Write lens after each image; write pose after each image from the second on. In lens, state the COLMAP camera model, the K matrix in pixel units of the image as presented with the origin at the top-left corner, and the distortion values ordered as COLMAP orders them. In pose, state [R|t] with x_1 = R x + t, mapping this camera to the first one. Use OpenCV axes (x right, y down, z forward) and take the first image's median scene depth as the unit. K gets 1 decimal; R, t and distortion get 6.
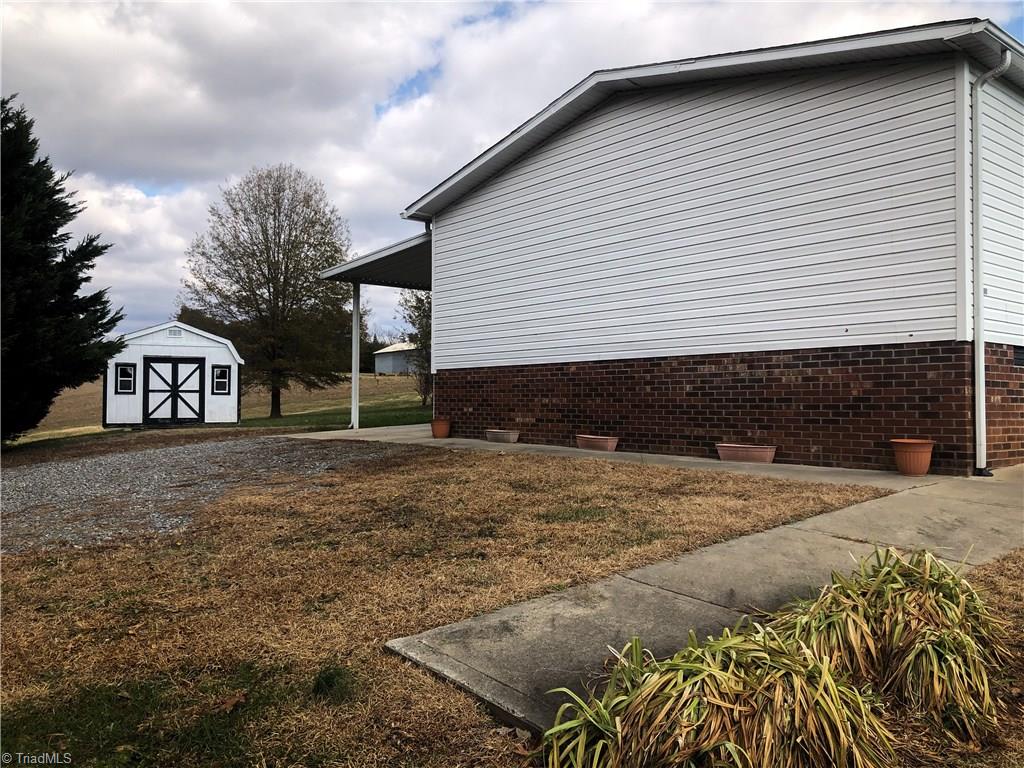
lens RADIAL K [[838.8, 0, 512.6], [0, 838.8, 383.5], [0, 0, 1]] dist [-0.007798, -0.004552]
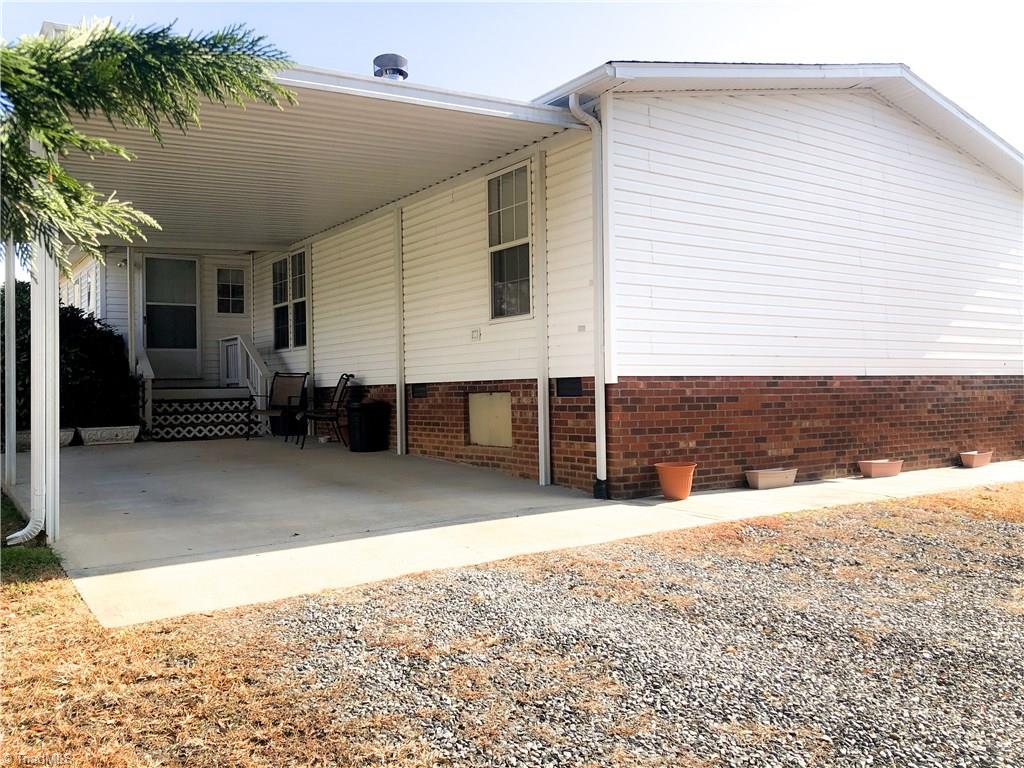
lens RADIAL K [[838.8, 0, 512.1], [0, 838.8, 382.2], [0, 0, 1]] dist [-0.007798, -0.004552]
pose [[0.082643, 0.024473, 0.996279, -0.745260], [0.001057, 0.999696, -0.024644, 0.000943], [-0.996579, 0.003090, 0.082592, 1.190848]]
